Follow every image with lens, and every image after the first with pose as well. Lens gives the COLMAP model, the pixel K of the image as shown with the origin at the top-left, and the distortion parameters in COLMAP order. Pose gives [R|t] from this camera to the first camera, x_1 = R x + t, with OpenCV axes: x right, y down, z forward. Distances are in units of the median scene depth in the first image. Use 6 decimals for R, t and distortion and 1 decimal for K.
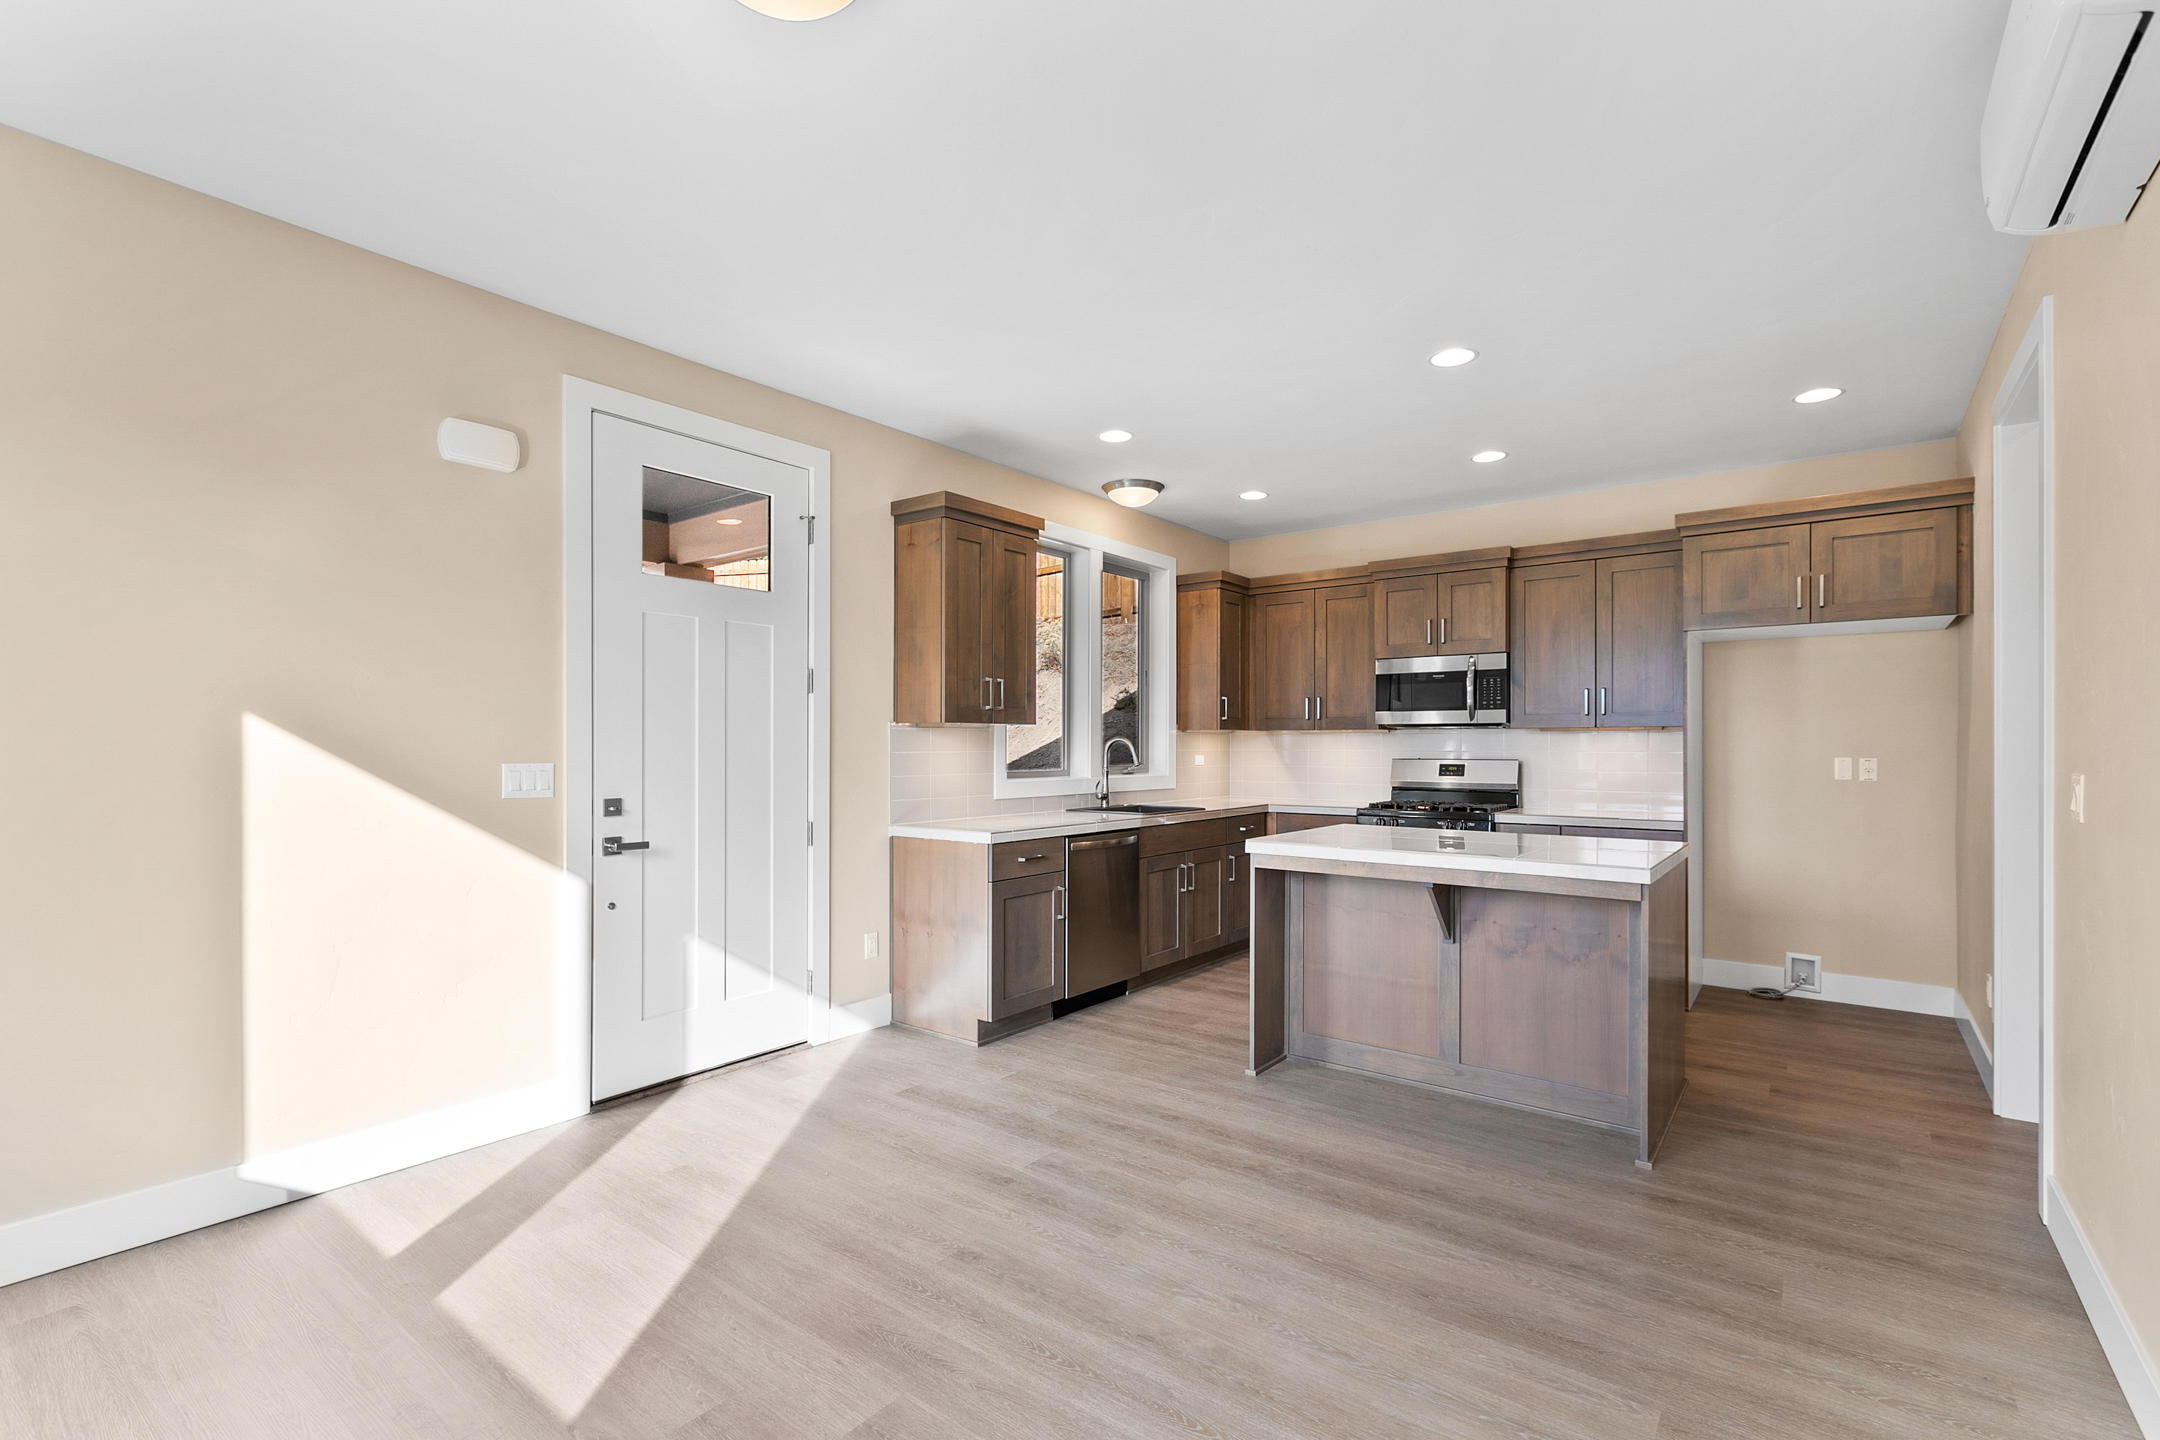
lens RADIAL K [[969.0, 0, 1079.1], [0, 969.0, 735.4], [0, 0, 1]] dist [-0.001853, 0.000348]
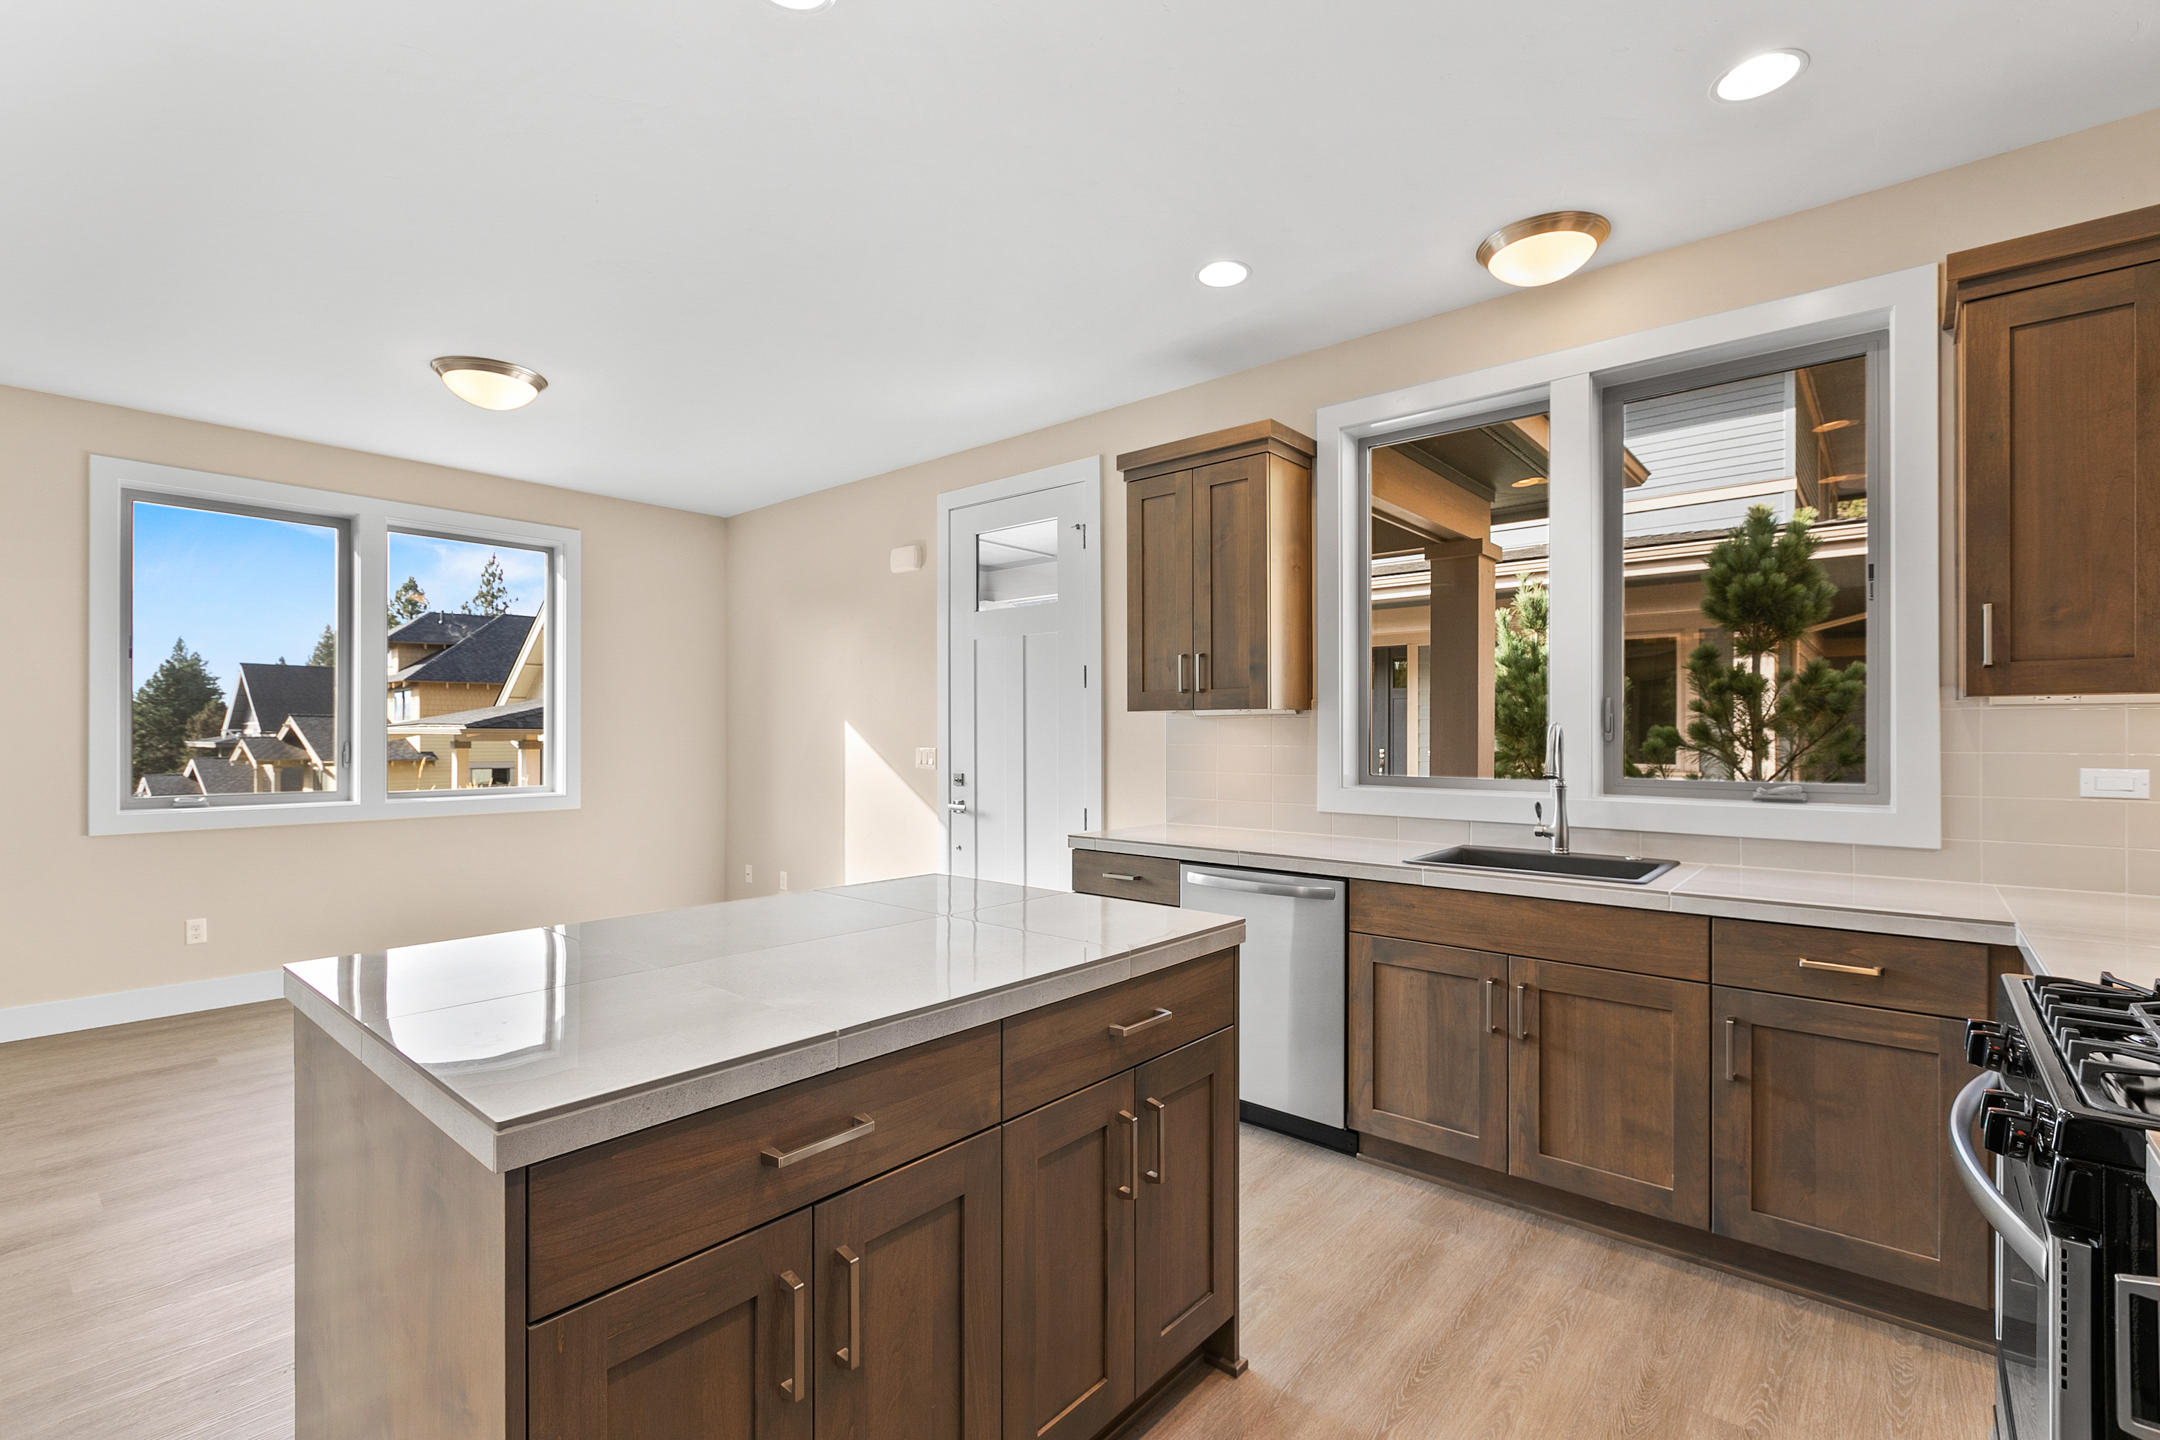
lens RADIAL K [[969.0, 0, 1078.5], [0, 969.0, 729.3], [0, 0, 1]] dist [-0.001853, 0.000348]
pose [[-0.058104, -0.004111, -0.998302, 0.710087], [0.011315, 0.999925, -0.004777, 0.005591], [0.998246, -0.011573, -0.058053, 0.941259]]
